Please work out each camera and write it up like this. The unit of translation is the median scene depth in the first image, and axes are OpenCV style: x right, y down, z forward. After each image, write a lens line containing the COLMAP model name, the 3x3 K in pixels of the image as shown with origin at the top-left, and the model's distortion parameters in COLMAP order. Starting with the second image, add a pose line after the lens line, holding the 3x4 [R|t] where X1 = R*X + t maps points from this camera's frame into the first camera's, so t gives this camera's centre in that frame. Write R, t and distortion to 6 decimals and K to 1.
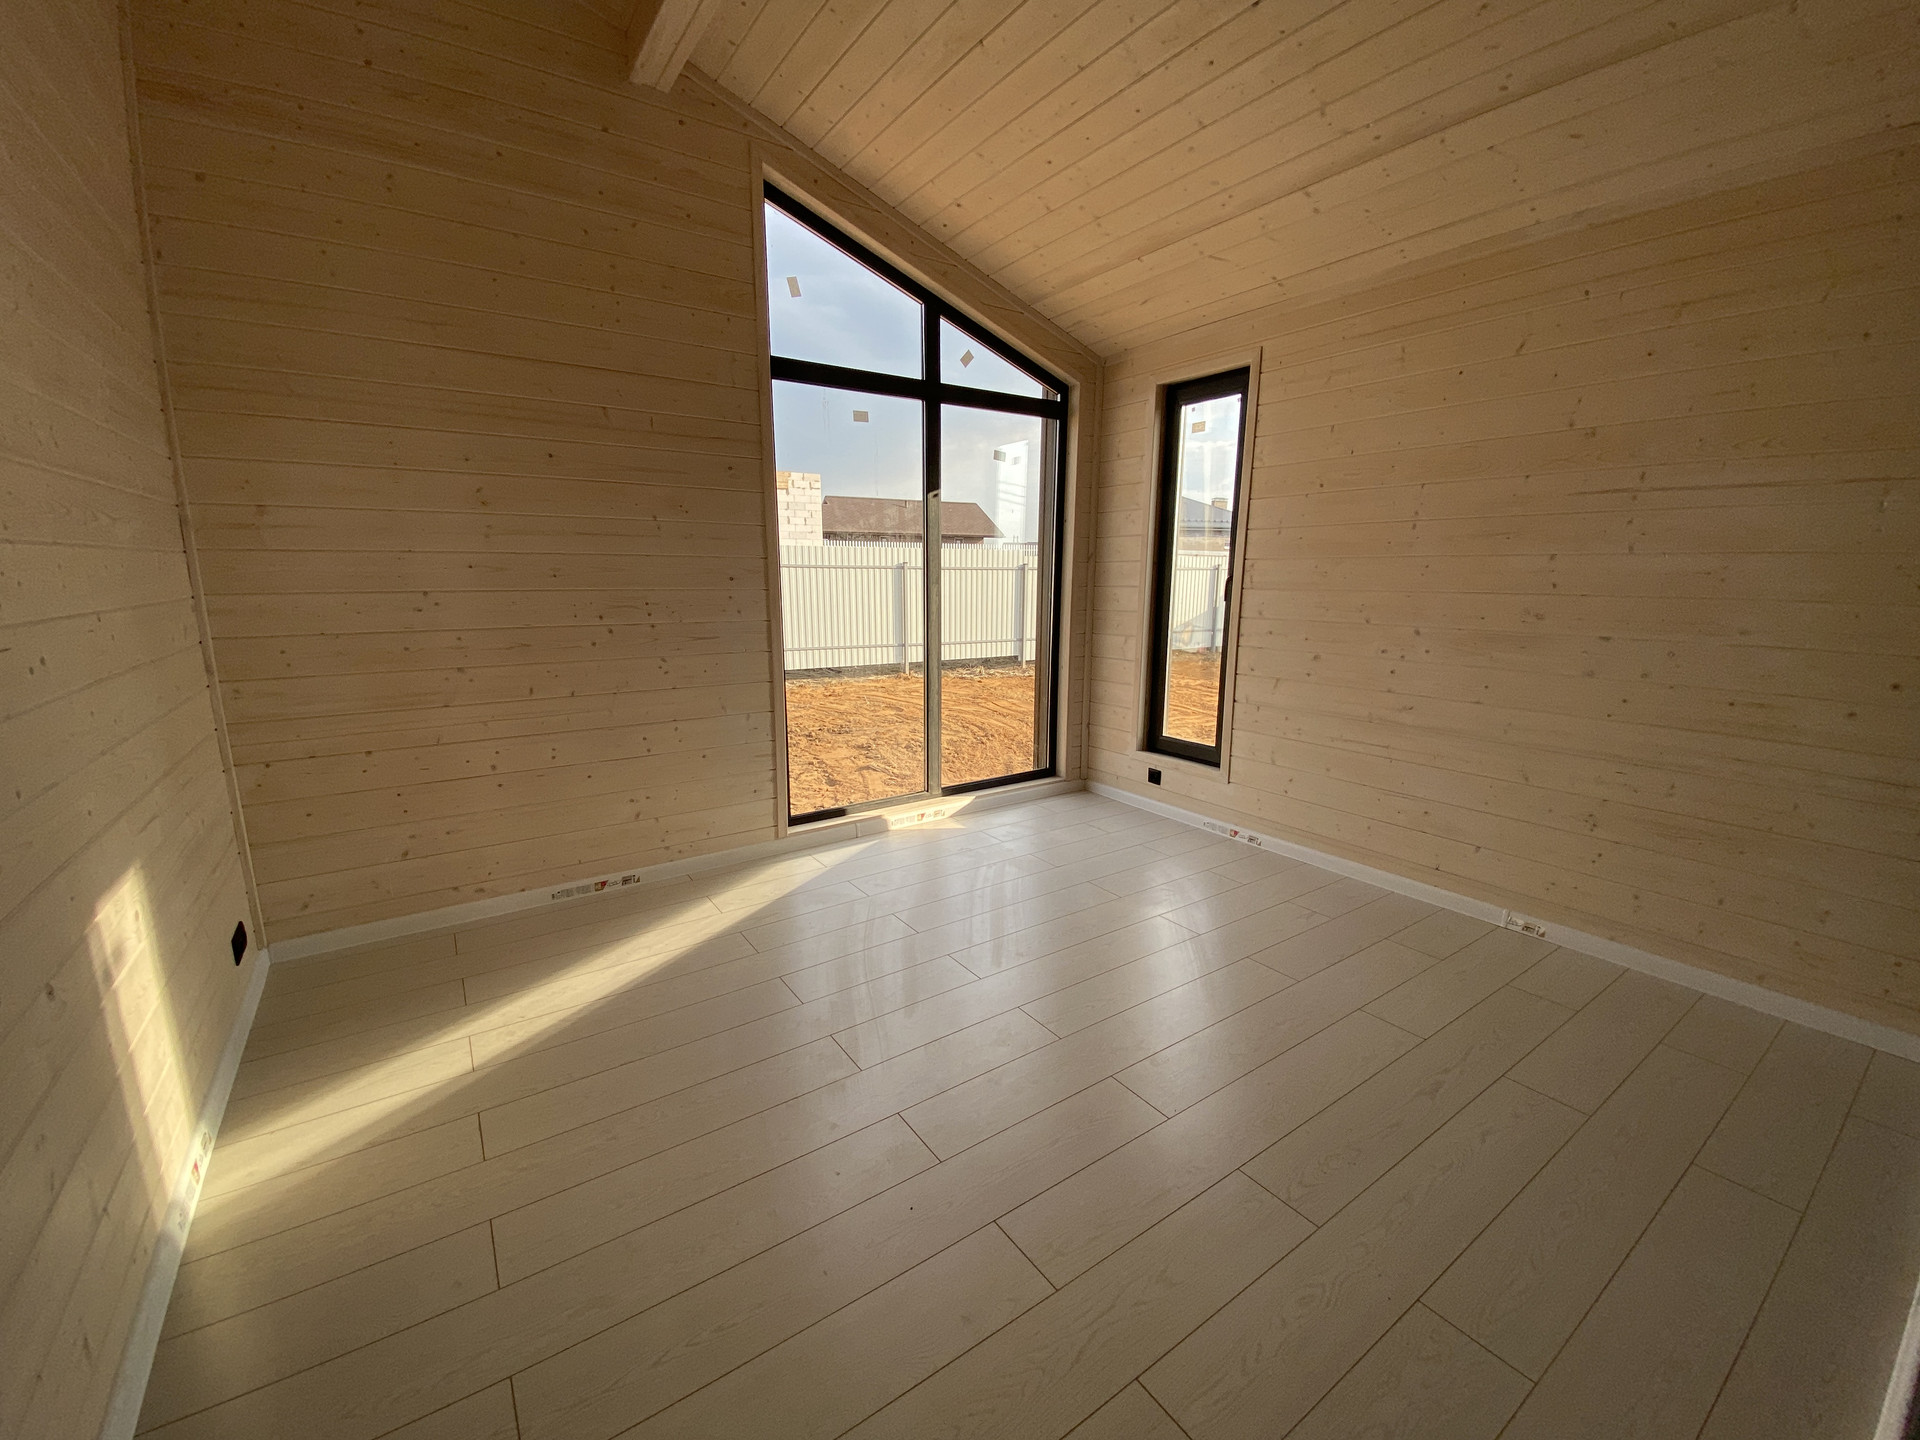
lens RADIAL K [[772.7, 0, 952.8], [0, 772.7, 714.9], [0, 0, 1]] dist [-0.001181, -0.011648]
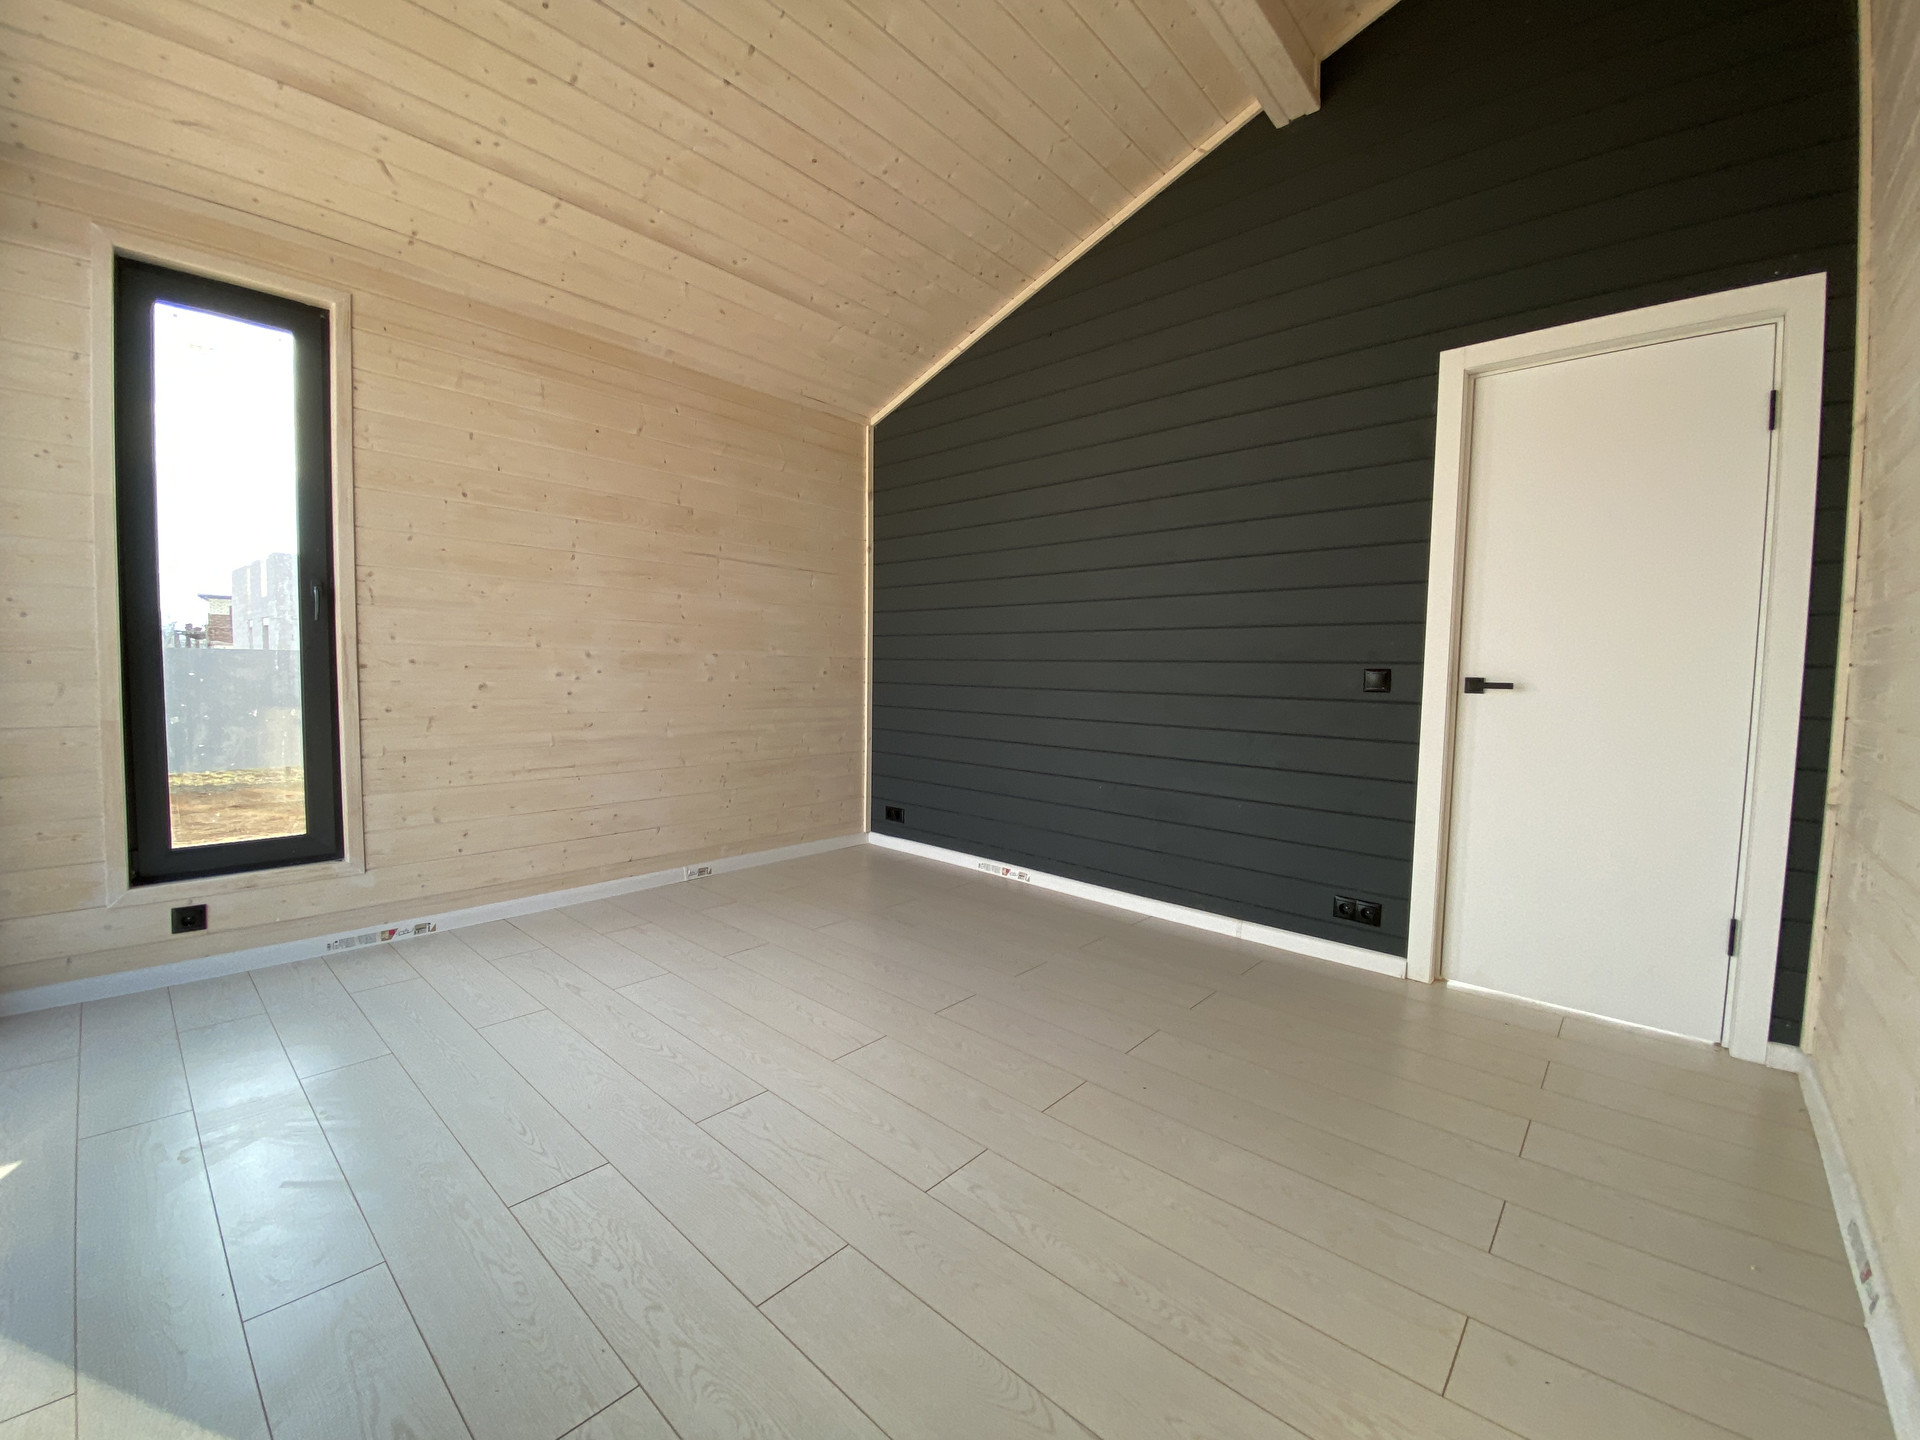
lens RADIAL K [[772.7, 0, 959.4], [0, 772.7, 715.7], [0, 0, 1]] dist [-0.001181, -0.011648]
pose [[-0.238851, -0.060931, 0.969143, -0.584342], [0.159585, 0.981997, 0.101070, -0.049374], [-0.957853, 0.178801, -0.224827, 0.758513]]
